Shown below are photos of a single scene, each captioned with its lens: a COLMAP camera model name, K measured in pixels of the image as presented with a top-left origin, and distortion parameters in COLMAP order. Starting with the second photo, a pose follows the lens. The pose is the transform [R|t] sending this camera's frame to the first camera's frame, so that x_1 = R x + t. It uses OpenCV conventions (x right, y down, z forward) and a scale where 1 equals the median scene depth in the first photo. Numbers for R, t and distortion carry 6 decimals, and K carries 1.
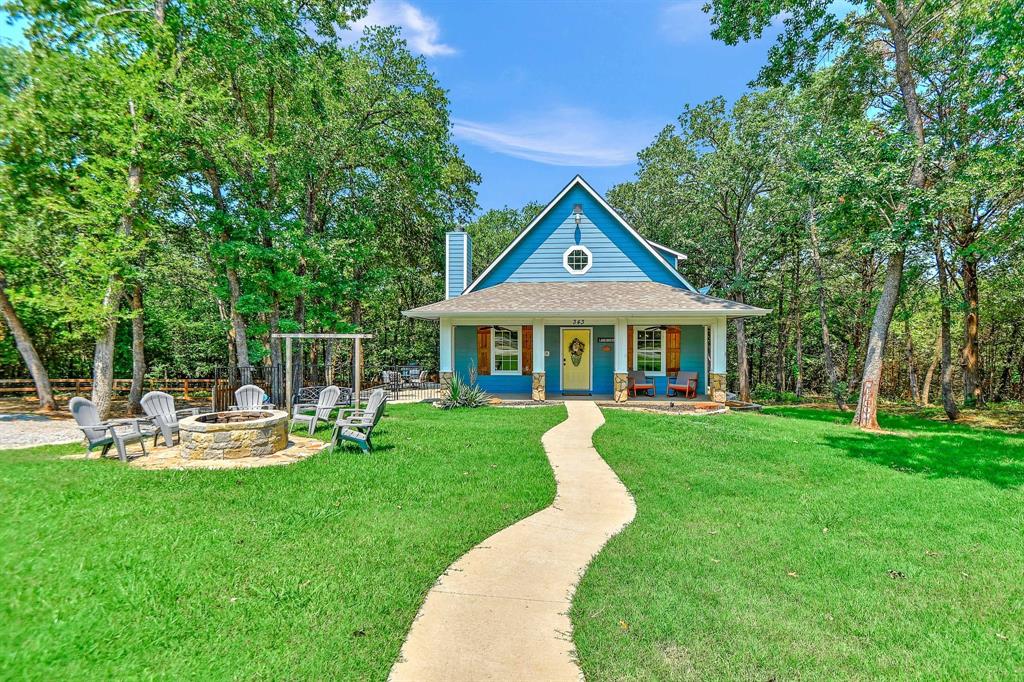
lens RADIAL K [[500.7, 0, 517.0], [0, 500.7, 344.4], [0, 0, 1]] dist [-0.005157, -0.009428]
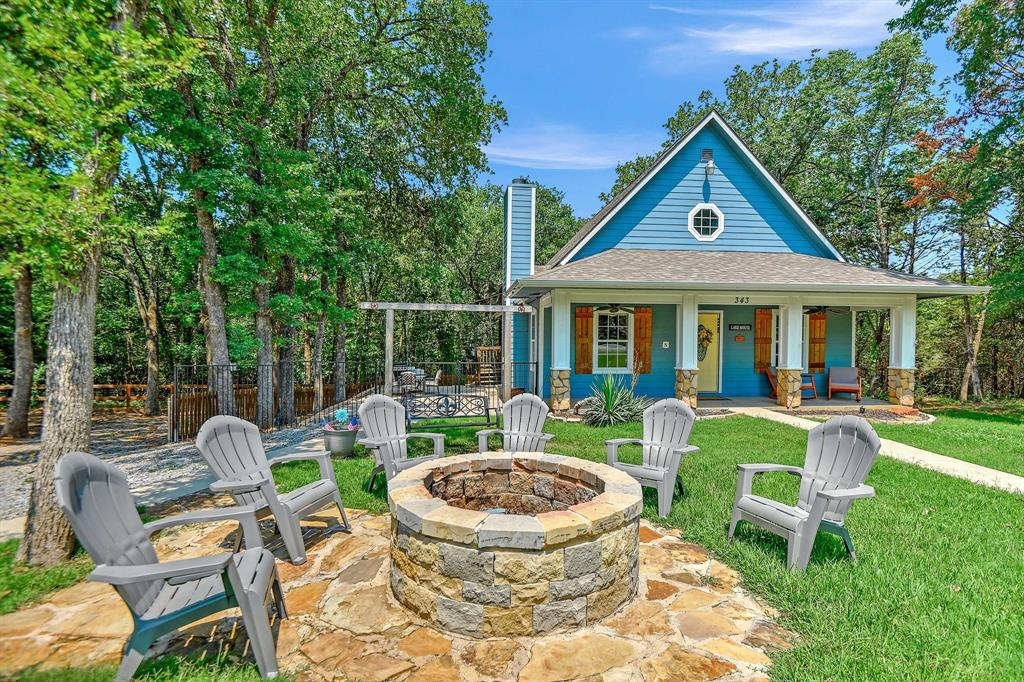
lens RADIAL K [[500.7, 0, 507.4], [0, 500.7, 337.9], [0, 0, 1]] dist [-0.005157, -0.009428]
pose [[0.983832, 0.003726, 0.179056, -0.314634], [-0.001081, 0.999889, -0.014868, 0.019801], [-0.179091, 0.014434, 0.983727, 0.305758]]
